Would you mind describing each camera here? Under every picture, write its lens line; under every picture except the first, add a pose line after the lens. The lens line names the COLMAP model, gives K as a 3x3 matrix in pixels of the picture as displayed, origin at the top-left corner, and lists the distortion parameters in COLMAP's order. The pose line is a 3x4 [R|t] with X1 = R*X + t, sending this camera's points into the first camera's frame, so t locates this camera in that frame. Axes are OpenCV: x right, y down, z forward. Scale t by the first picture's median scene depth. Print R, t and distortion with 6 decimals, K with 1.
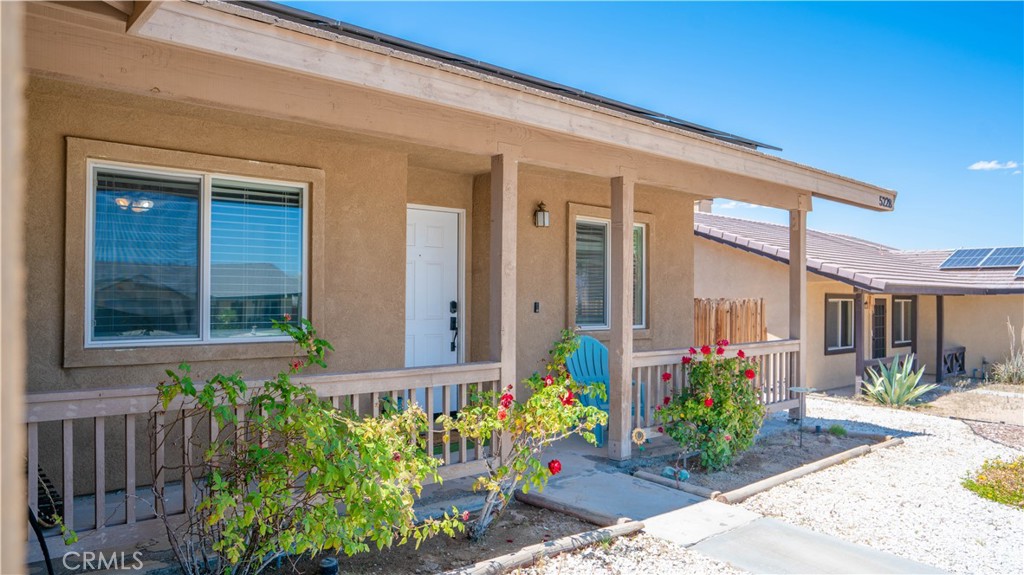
lens RADIAL K [[693.0, 0, 509.8], [0, 693.0, 287.0], [0, 0, 1]] dist [-0.032656, 0.019903]
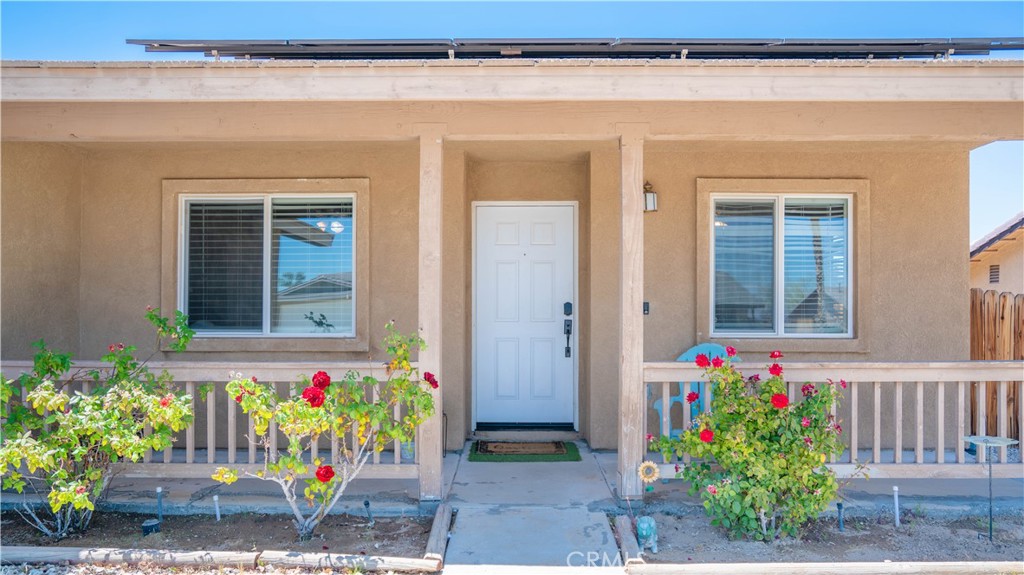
lens RADIAL K [[693.0, 0, 543.4], [0, 693.0, 305.7], [0, 0, 1]] dist [-0.032656, 0.019903]
pose [[0.756775, -0.013779, -0.653530, 0.636095], [0.015365, 0.999877, -0.003289, 0.035199], [0.653494, -0.007553, 0.756894, 0.369716]]
